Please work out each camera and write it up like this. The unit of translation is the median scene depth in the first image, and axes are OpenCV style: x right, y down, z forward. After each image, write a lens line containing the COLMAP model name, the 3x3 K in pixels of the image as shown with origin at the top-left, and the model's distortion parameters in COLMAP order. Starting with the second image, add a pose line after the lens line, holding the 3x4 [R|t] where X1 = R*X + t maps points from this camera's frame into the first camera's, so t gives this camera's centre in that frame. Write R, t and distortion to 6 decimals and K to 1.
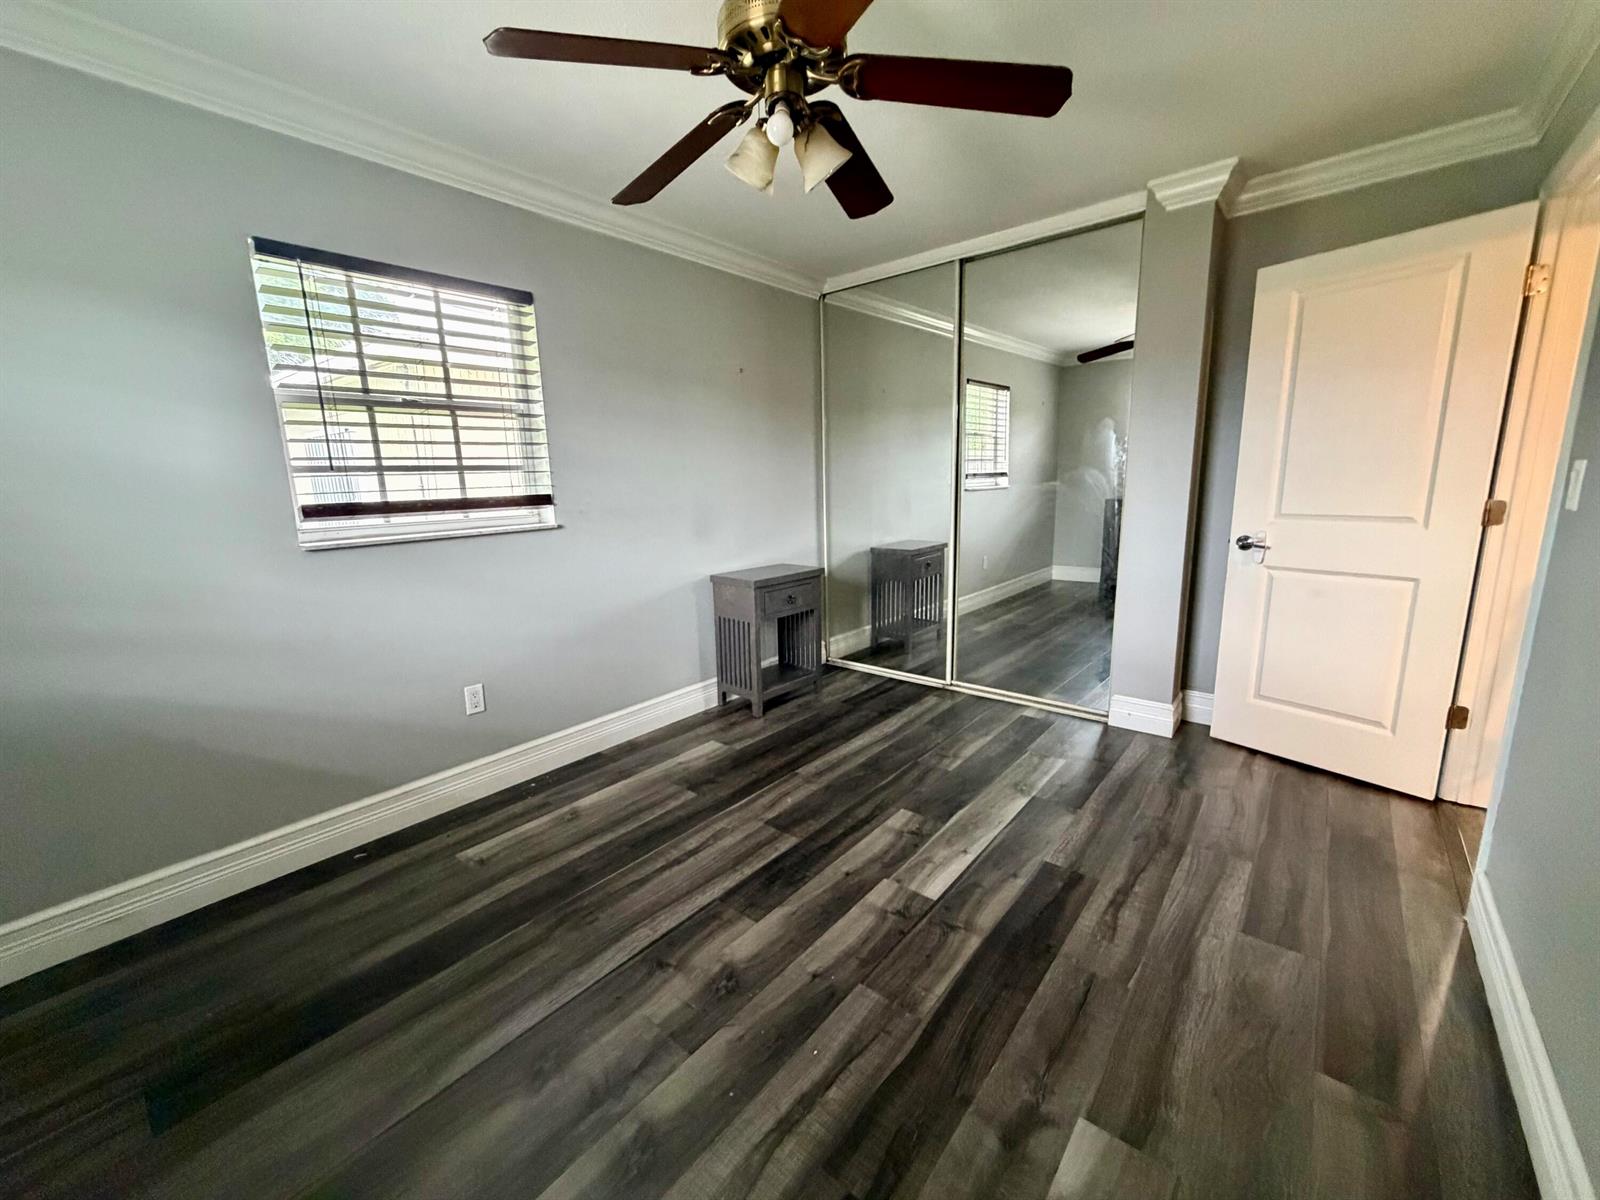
lens RADIAL K [[637.4, 0, 793.5], [0, 637.4, 601.5], [0, 0, 1]] dist [0.000586, 0.000018]
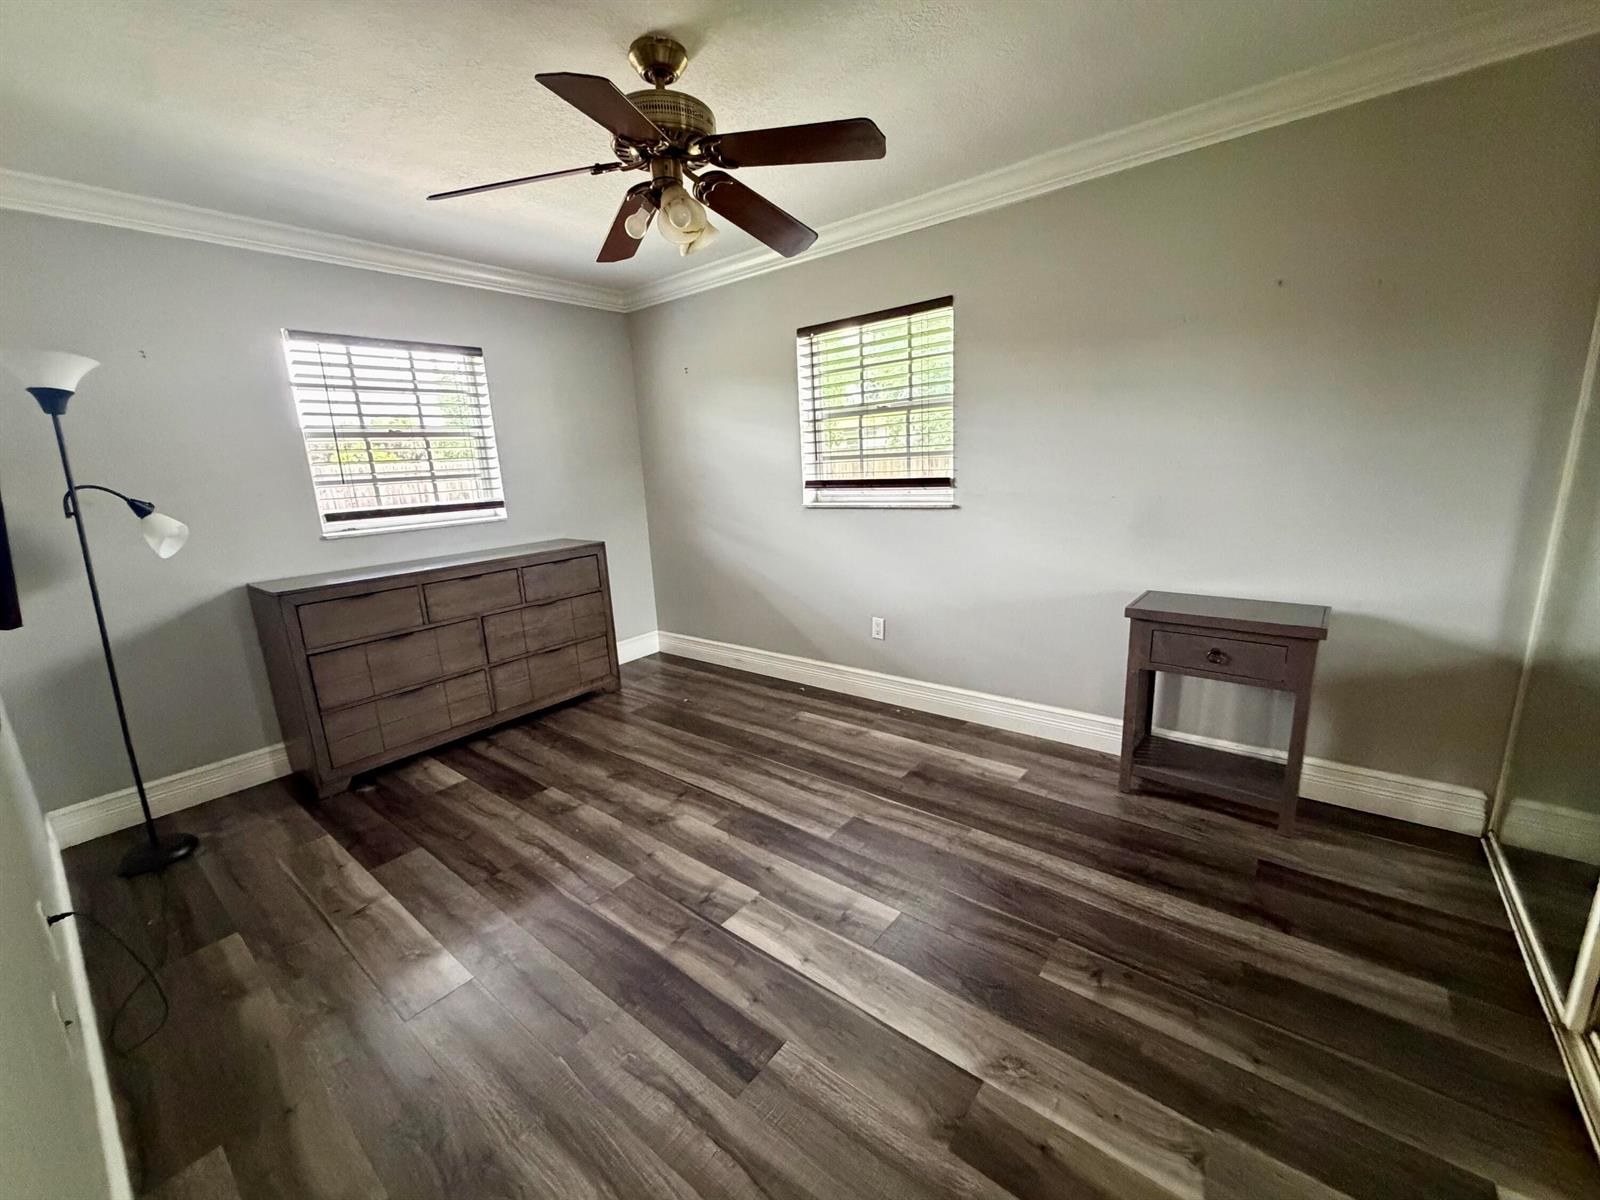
lens RADIAL K [[637.4, 0, 793.5], [0, 637.4, 601.5], [0, 0, 1]] dist [0.000586, 0.000018]
pose [[0.025057, 0.242907, -0.969726, 0.896815], [-0.147920, 0.960254, 0.236713, -0.219688], [0.988682, 0.137510, 0.059992, 0.834419]]
